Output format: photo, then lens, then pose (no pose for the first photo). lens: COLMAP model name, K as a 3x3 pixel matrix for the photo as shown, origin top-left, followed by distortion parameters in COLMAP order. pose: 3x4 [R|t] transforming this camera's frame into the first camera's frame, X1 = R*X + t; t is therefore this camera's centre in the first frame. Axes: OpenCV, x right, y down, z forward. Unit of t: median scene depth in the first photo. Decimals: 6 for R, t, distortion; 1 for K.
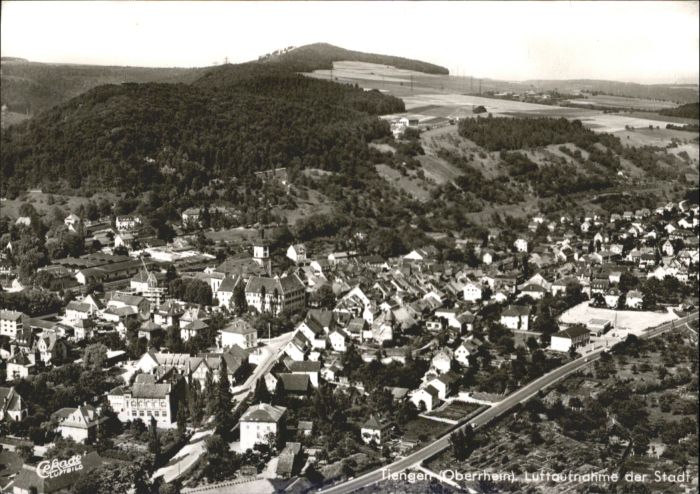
lens RADIAL K [[1823.8, 0, 350.0], [0, 1823.8, 247.0], [0, 0, 1]] dist [-0.041817, -0.116693]
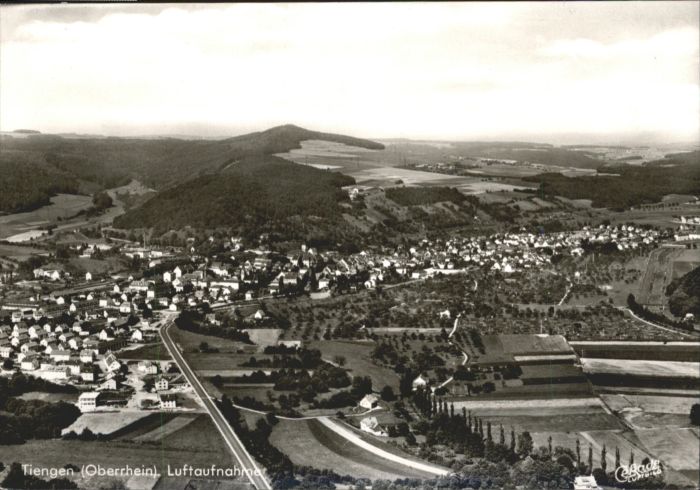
lens RADIAL K [[1921.0, 0, 350.0], [0, 1921.0, 245.0], [0, 0, 1]] dist [-0.003453, -0.307920]
pose [[0.999462, -0.009713, 0.031341, -0.040006], [0.010695, 0.999453, -0.031293, 0.049731], [-0.031020, 0.031611, 0.999019, -0.996503]]
